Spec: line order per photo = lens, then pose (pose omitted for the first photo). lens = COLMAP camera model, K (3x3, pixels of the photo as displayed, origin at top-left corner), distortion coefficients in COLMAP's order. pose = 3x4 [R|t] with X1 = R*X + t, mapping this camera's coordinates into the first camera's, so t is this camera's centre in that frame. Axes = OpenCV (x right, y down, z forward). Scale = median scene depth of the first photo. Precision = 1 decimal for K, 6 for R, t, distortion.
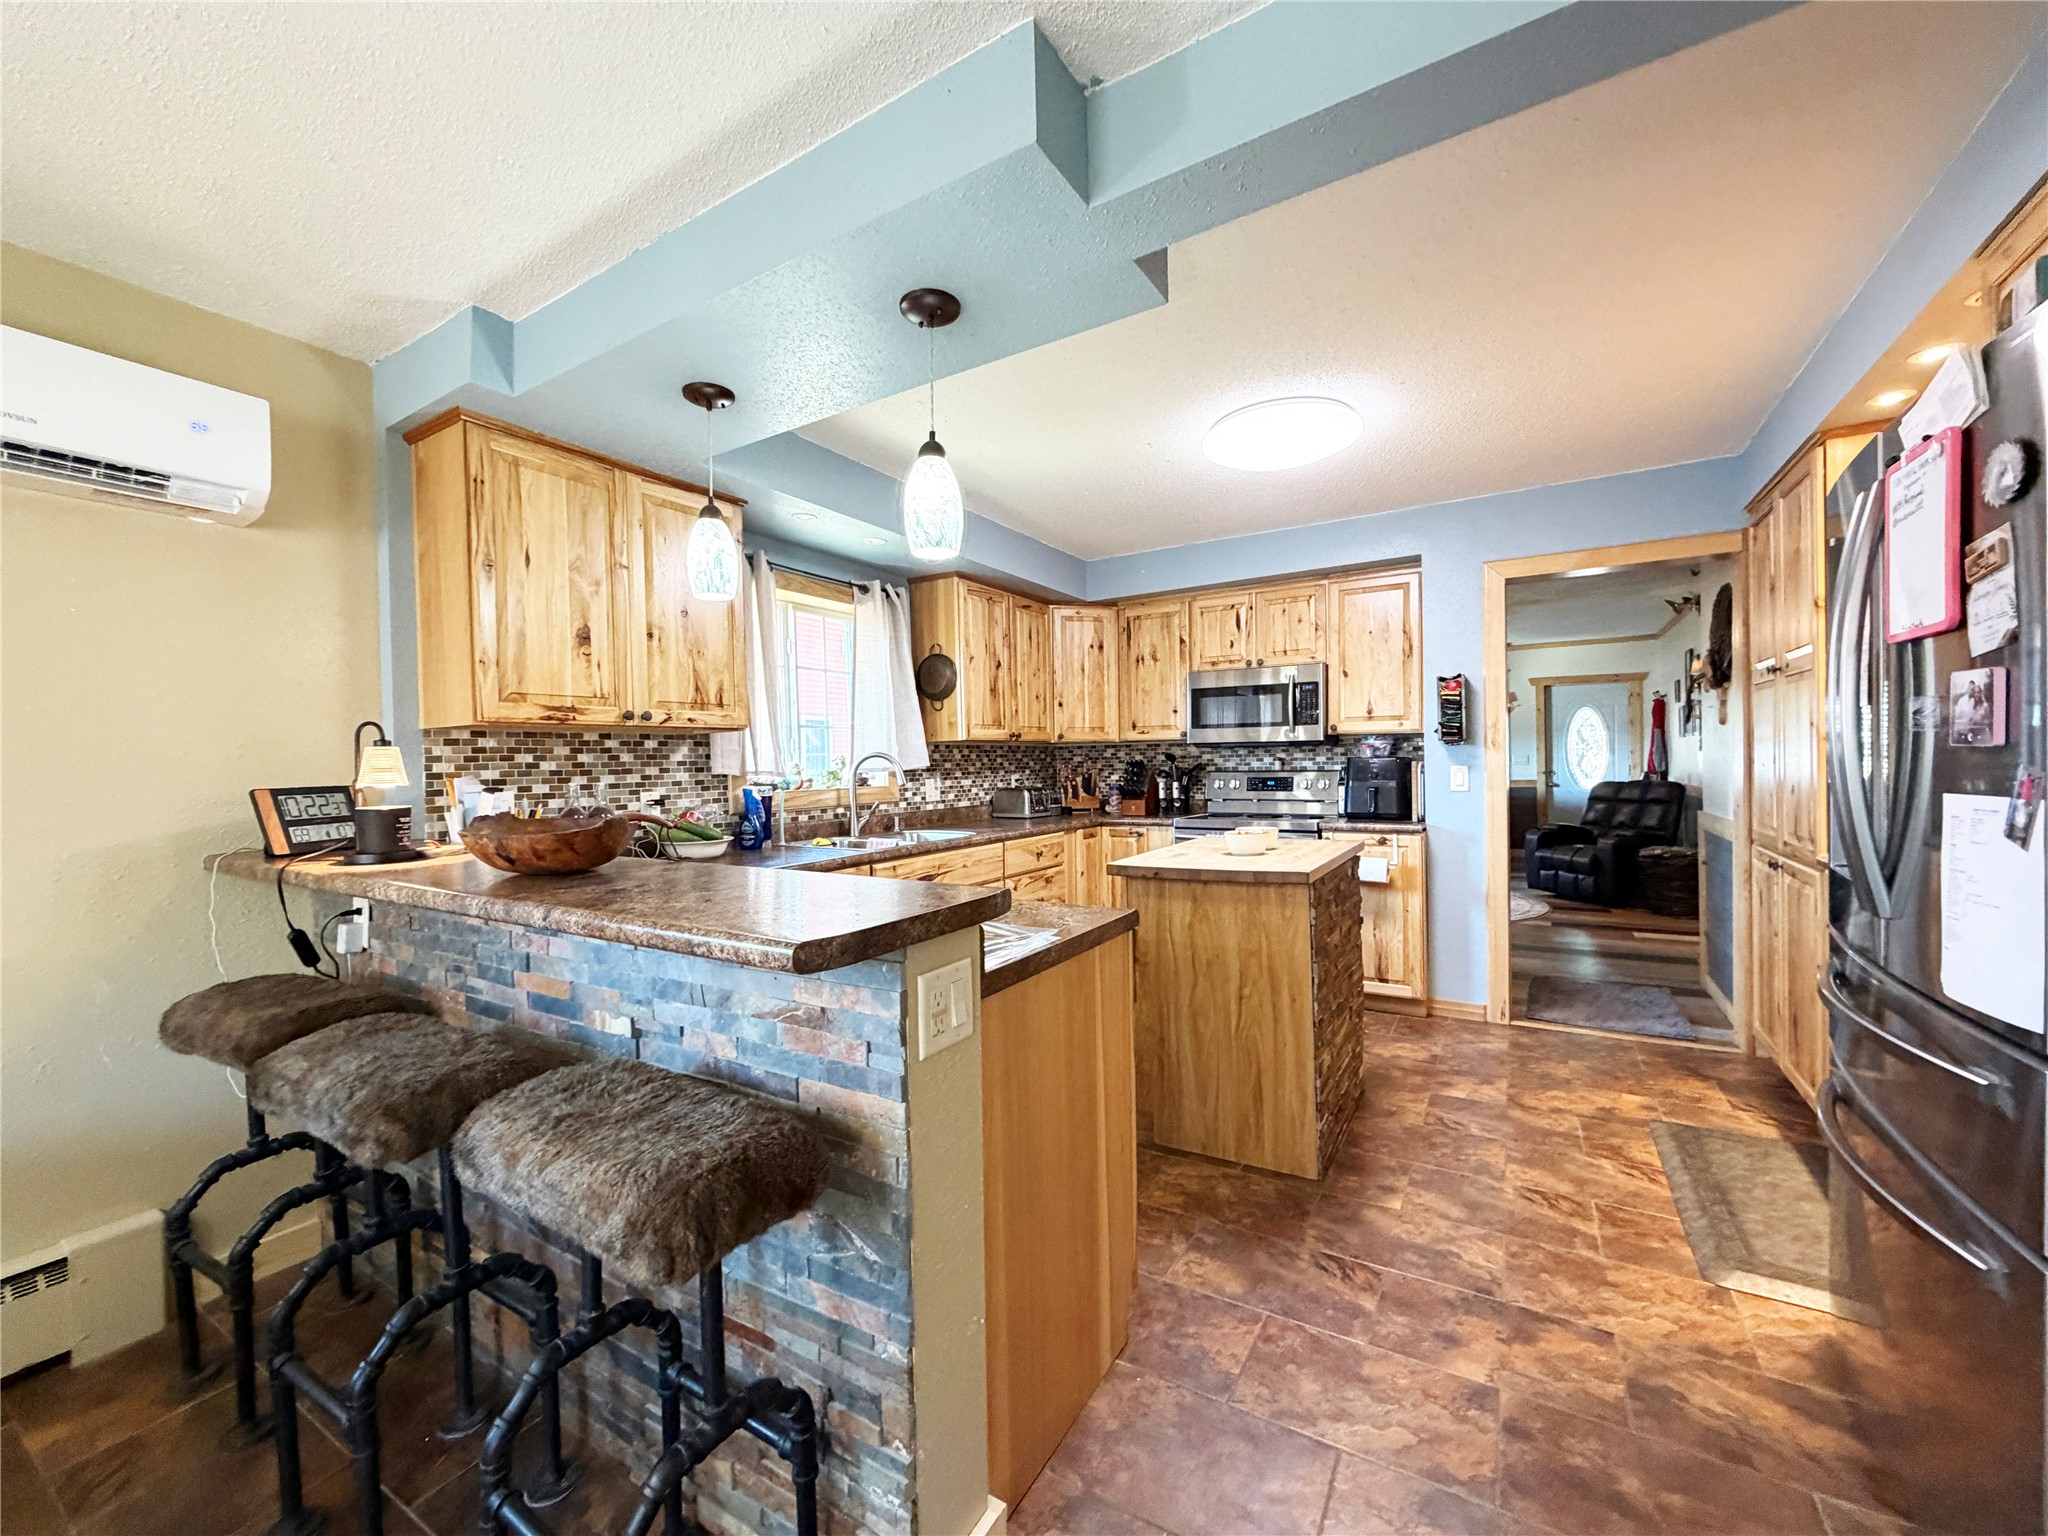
lens RADIAL K [[815.4, 0, 1020.6], [0, 815.4, 770.7], [0, 0, 1]] dist [-0.000422, -0.000006]
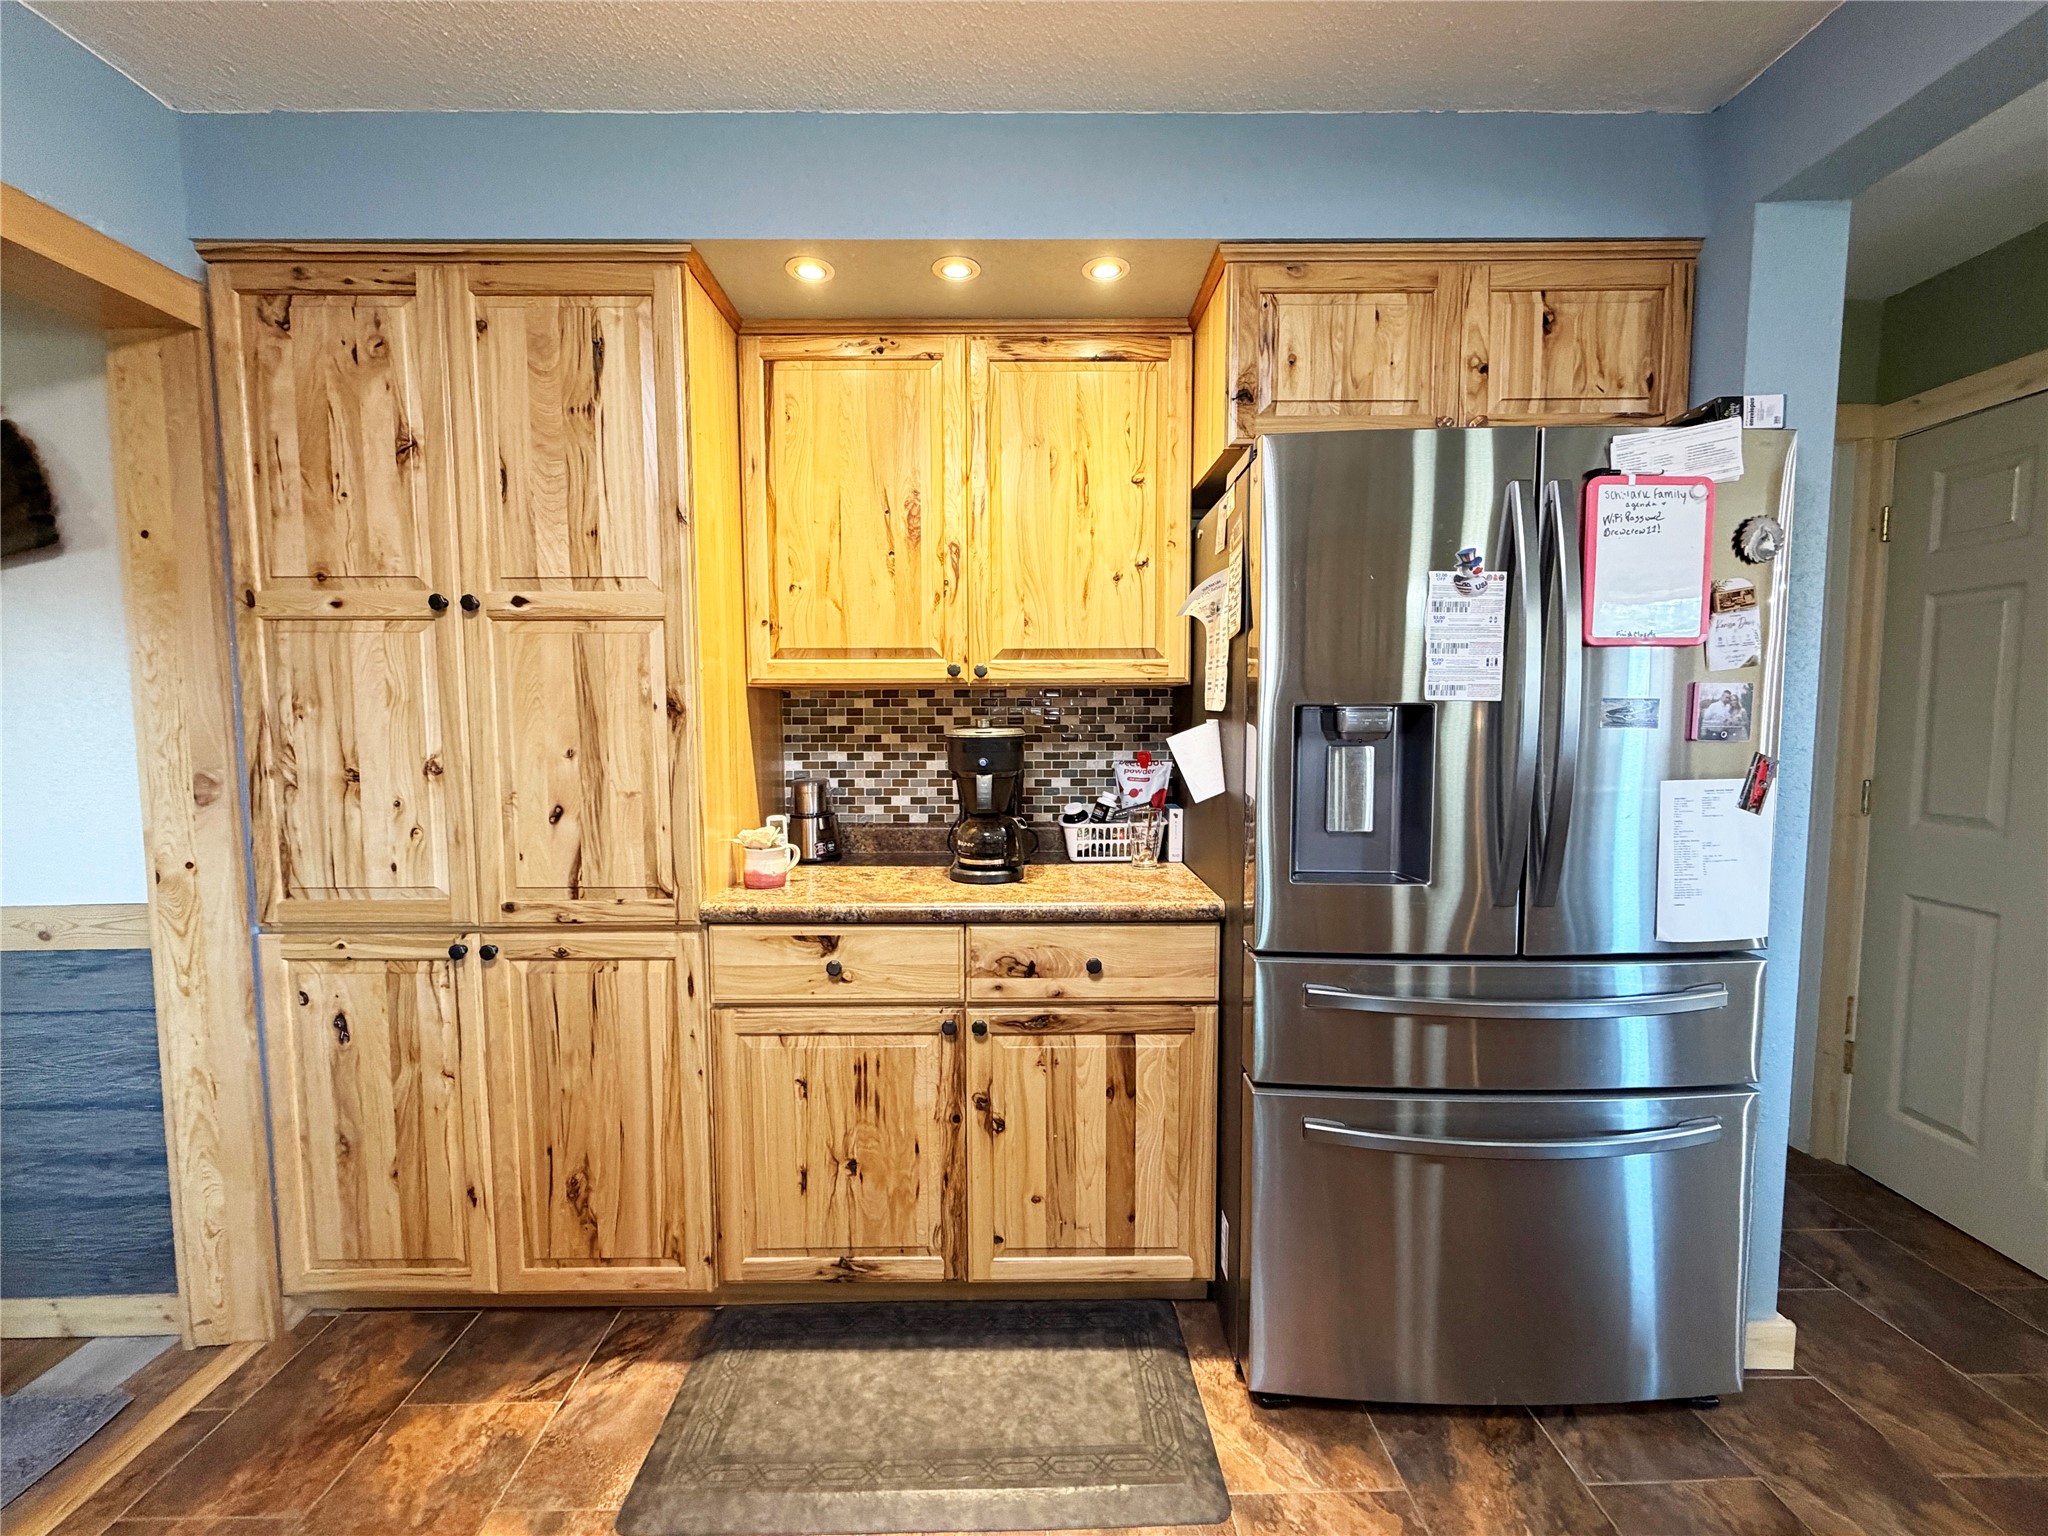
lens RADIAL K [[818.0, 0, 1019.2], [0, 818.0, 770.9], [0, 0, 1]] dist [0.001020, 0.000356]
pose [[-0.534888, -0.039465, 0.844001, 0.188275], [0.026248, 0.997650, 0.063285, -0.026741], [-0.844515, 0.056004, -0.532595, 0.741067]]
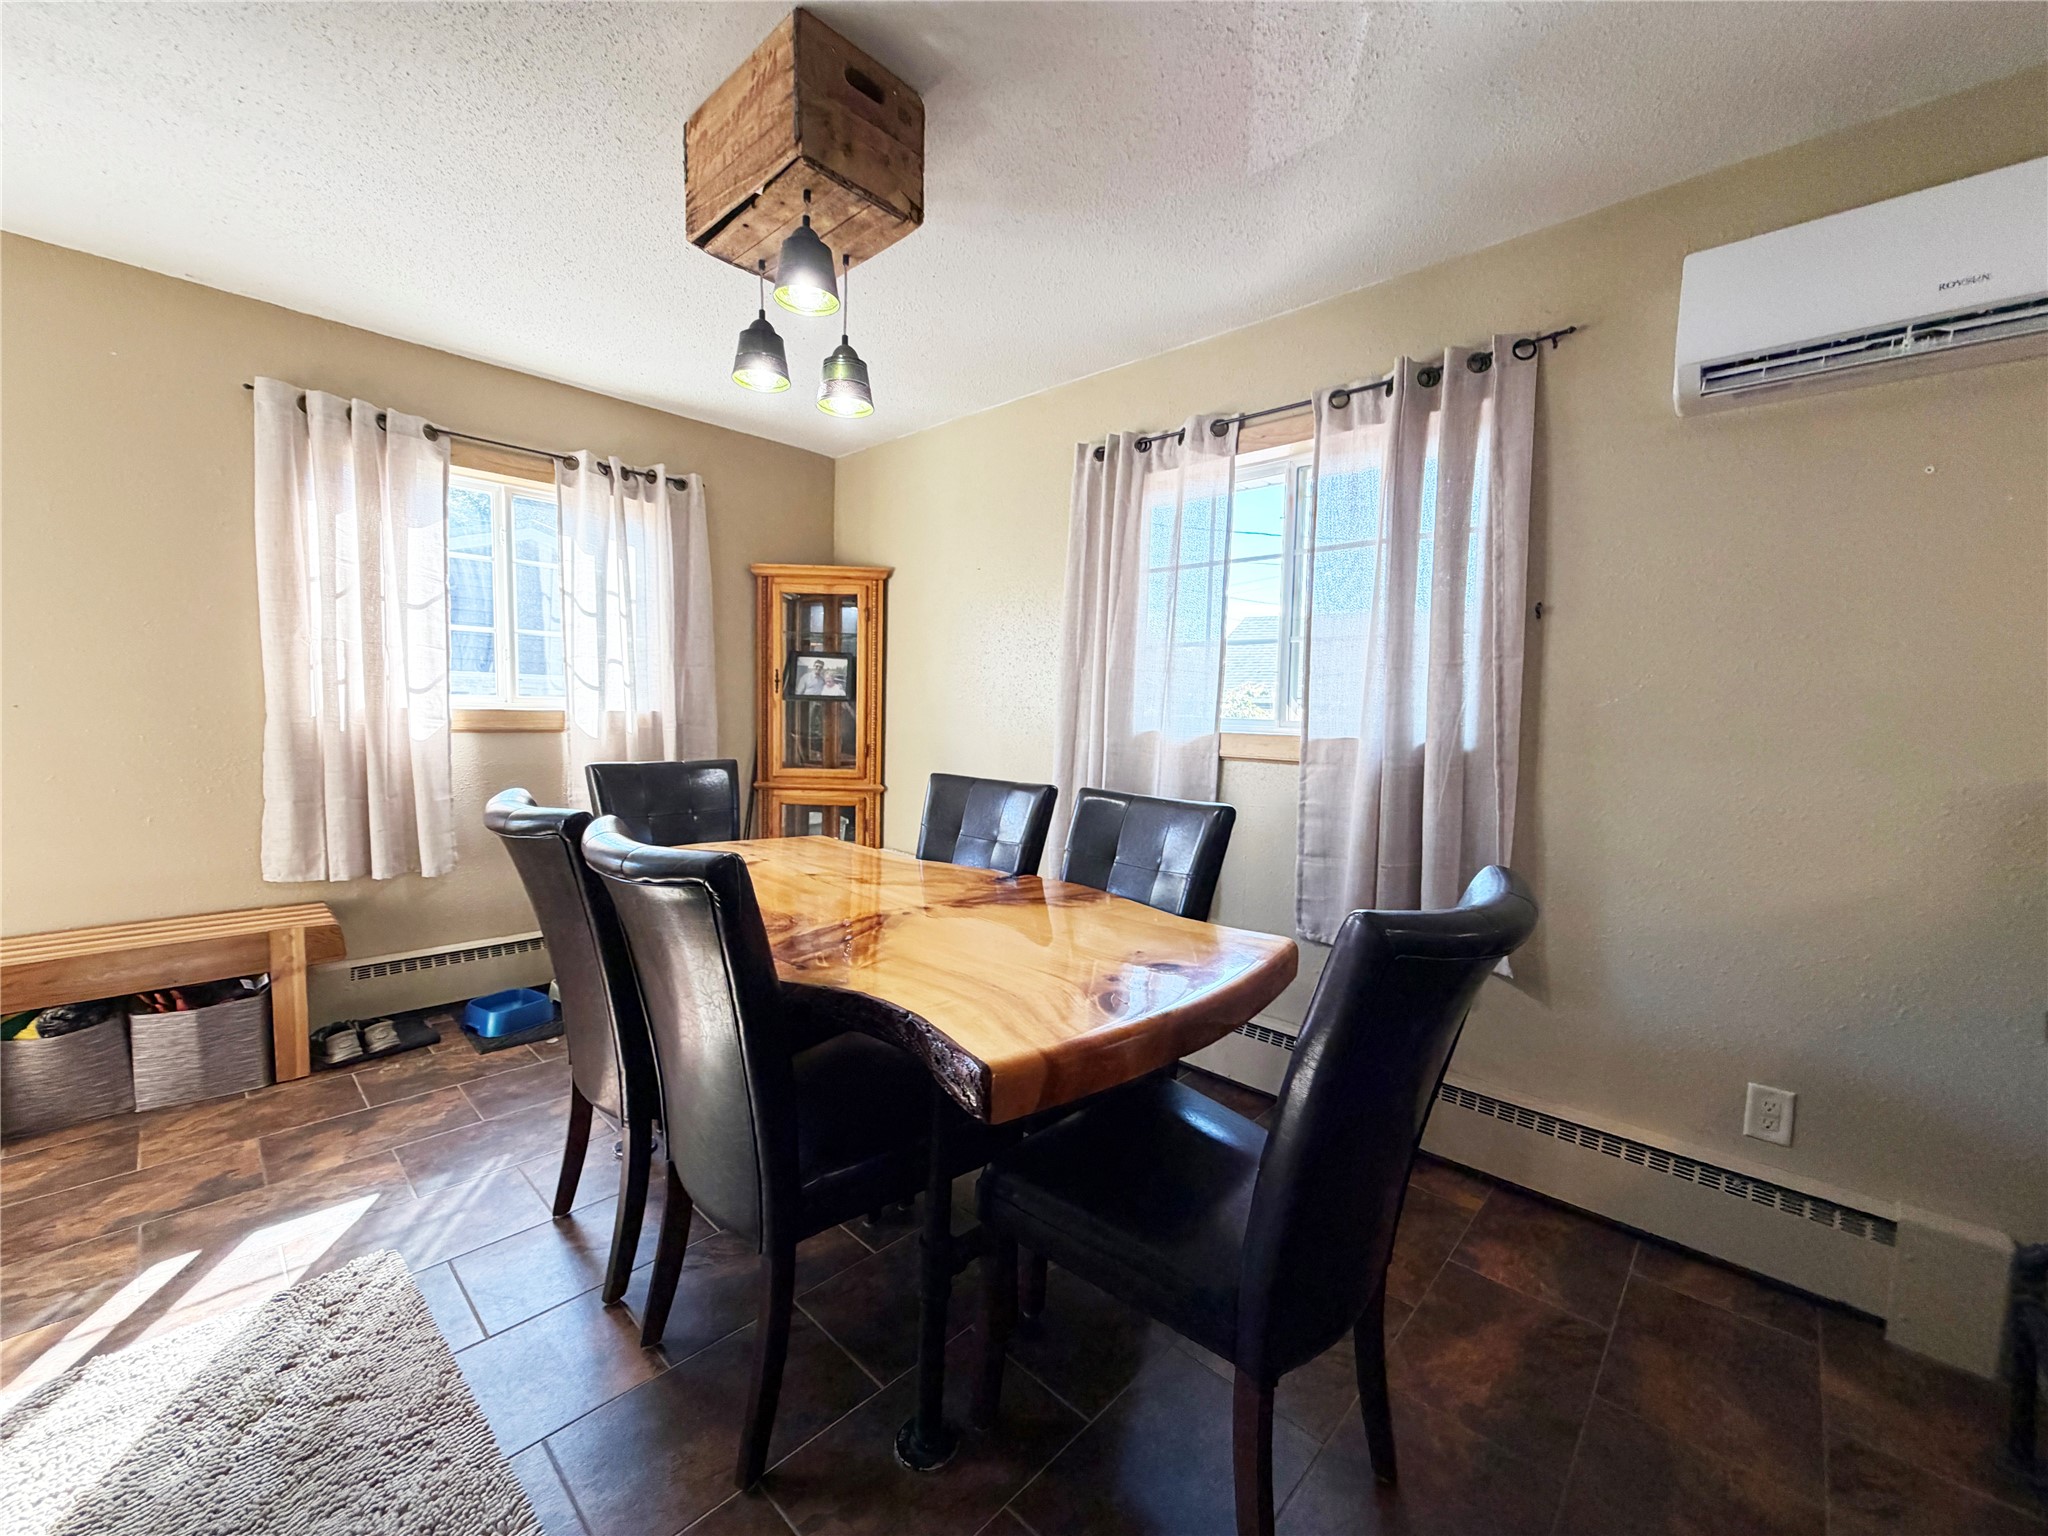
lens RADIAL K [[815.4, 0, 1020.6], [0, 815.4, 770.7], [0, 0, 1]] dist [-0.000422, -0.000006]
pose [[-0.210168, 0.087975, -0.973699, -0.051553], [-0.031199, 0.994832, 0.096619, 0.015375], [0.977167, 0.050684, -0.206338, 0.087598]]
